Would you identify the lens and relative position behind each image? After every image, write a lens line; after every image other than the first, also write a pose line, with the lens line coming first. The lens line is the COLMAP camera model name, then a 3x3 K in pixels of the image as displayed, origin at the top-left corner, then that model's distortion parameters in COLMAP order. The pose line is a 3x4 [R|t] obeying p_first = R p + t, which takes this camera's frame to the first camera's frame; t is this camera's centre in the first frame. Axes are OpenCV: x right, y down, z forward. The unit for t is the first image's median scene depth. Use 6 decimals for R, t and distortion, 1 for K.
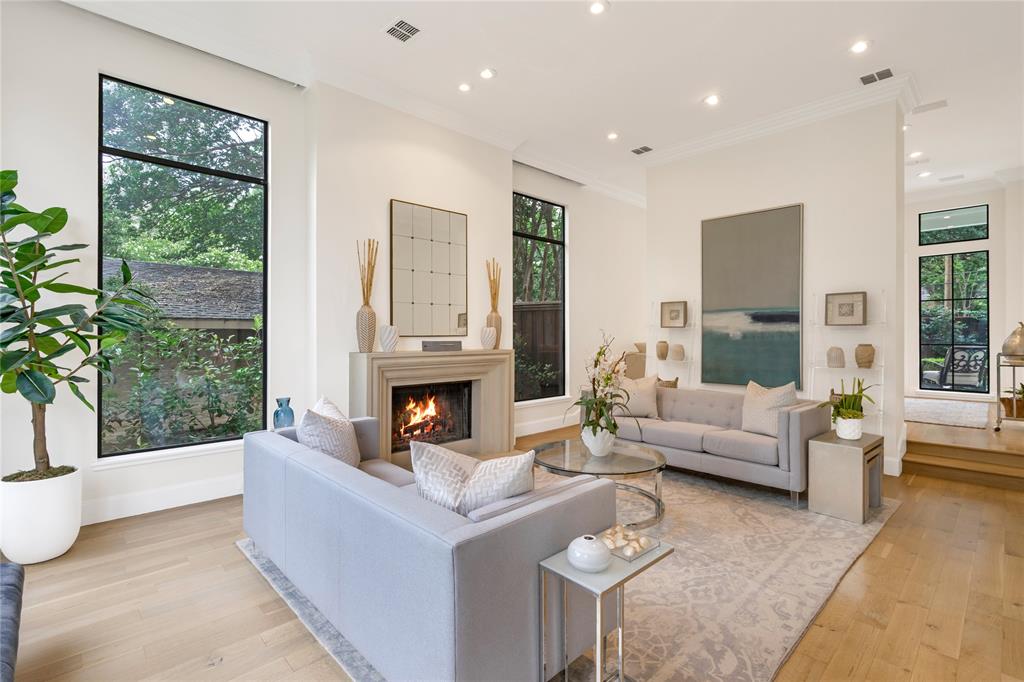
lens RADIAL K [[477.7, 0, 513.8], [0, 477.7, 334.7], [0, 0, 1]] dist [-0.003974, 0.000454]
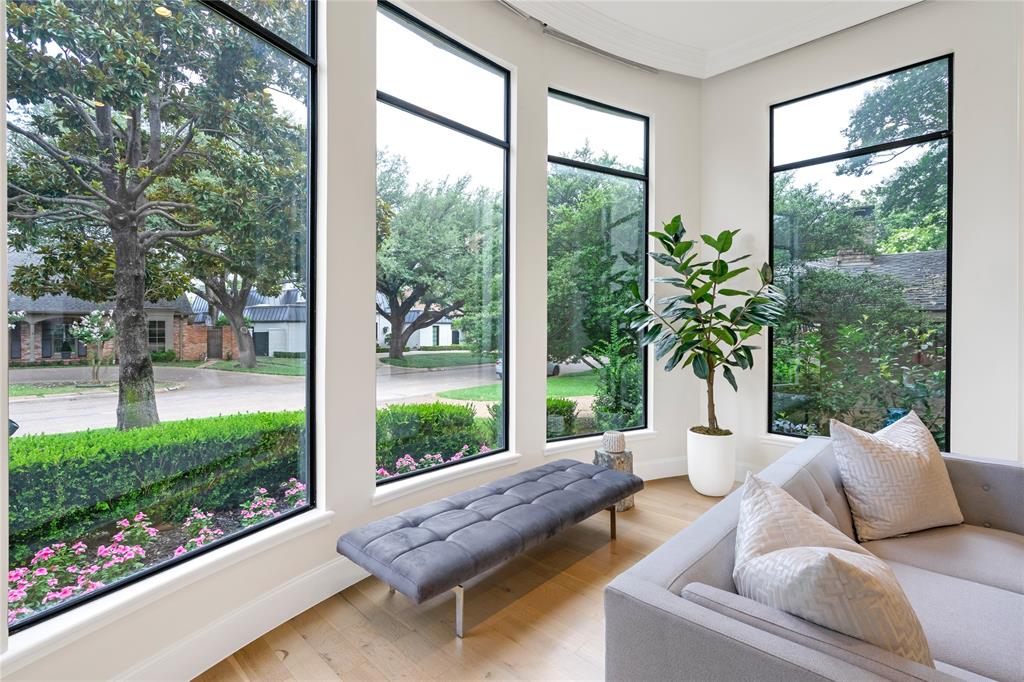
lens RADIAL K [[477.7, 0, 513.8], [0, 477.7, 334.7], [0, 0, 1]] dist [-0.003974, 0.000454]
pose [[0.054925, 0.013848, -0.998394, 0.200891], [-0.002297, 0.999903, 0.013742, -0.000105], [0.998488, 0.001539, 0.054951, 0.226191]]
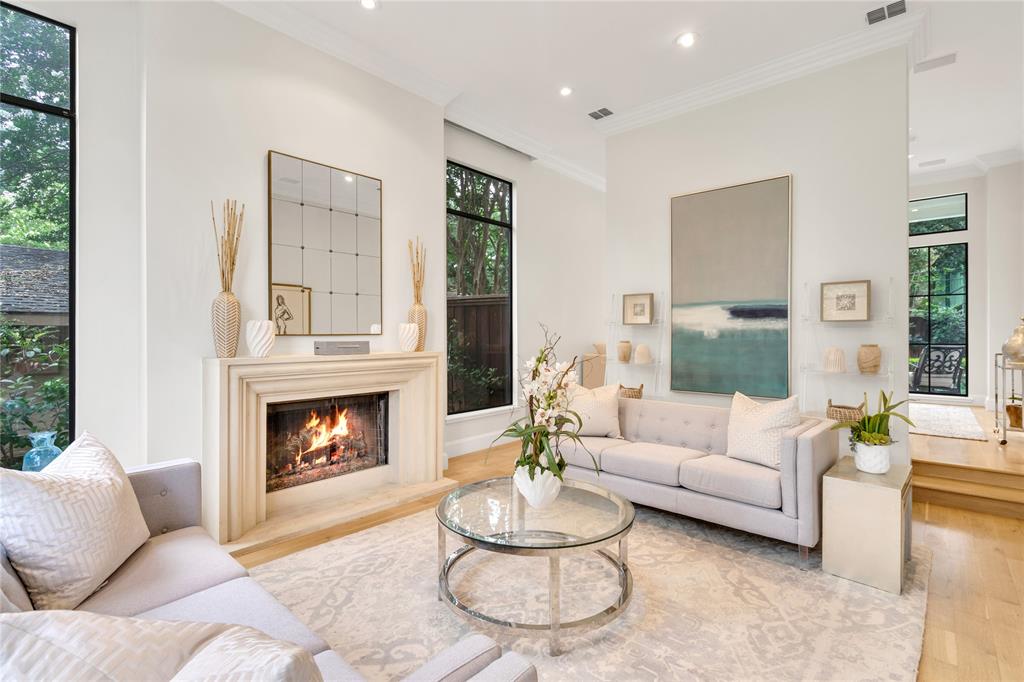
lens RADIAL K [[477.7, 0, 513.8], [0, 477.7, 334.7], [0, 0, 1]] dist [-0.003974, 0.000454]
pose [[0.996738, -0.000286, 0.080711, 0.062891], [0.000153, 0.999999, 0.001653, 0.001742], [-0.080711, -0.001636, 0.996736, 0.229047]]
